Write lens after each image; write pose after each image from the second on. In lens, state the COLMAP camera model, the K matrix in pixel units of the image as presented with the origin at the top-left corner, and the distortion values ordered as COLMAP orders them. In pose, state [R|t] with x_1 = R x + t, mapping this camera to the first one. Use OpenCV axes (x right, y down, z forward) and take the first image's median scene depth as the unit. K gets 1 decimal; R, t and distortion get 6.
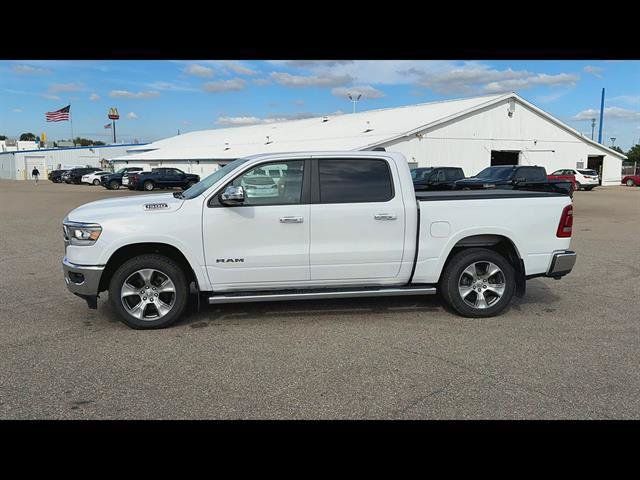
lens RADIAL K [[617.7, 0, 326.5], [0, 617.7, 244.0], [0, 0, 1]] dist [0.096973, 0.000000]
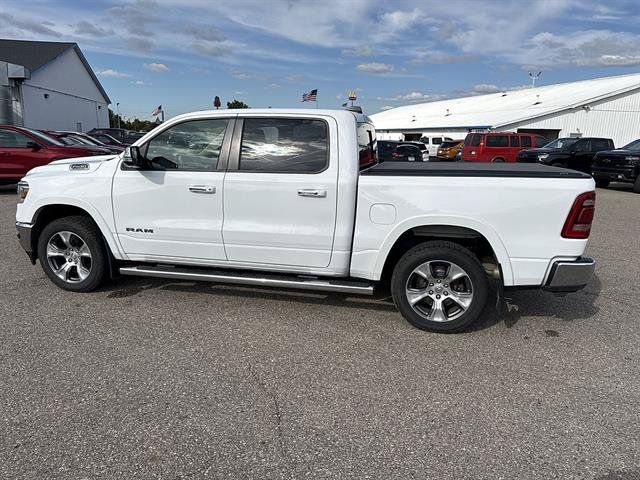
lens RADIAL K [[453.8, 0, 334.7], [0, 453.8, 246.9], [0, 0, 1]] dist [0.038753, -0.033455]
pose [[0.923127, 0.109327, -0.368626, 0.333792], [-0.066370, 0.989641, 0.127301, -0.049855], [0.378725, -0.093049, 0.920820, 0.450944]]
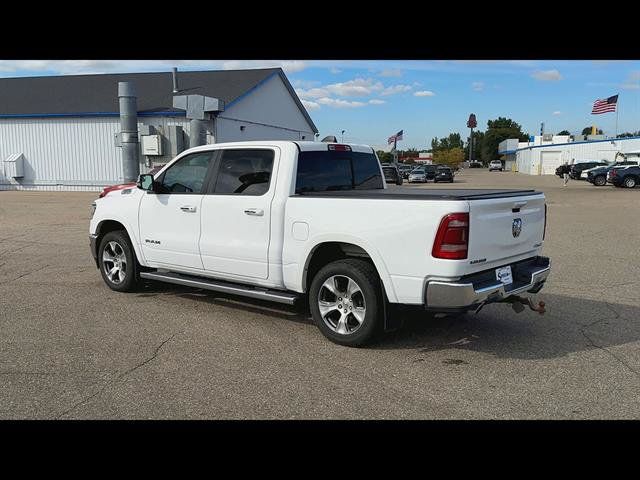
lens RADIAL K [[659.9, 0, 325.8], [0, 659.9, 259.8], [0, 0, 1]] dist [0.095254, 0.000000]
pose [[0.633528, 0.113610, -0.765334, 0.893423], [-0.096327, 0.993046, 0.067675, -0.048236], [0.767700, 0.030848, 0.640066, 0.437762]]
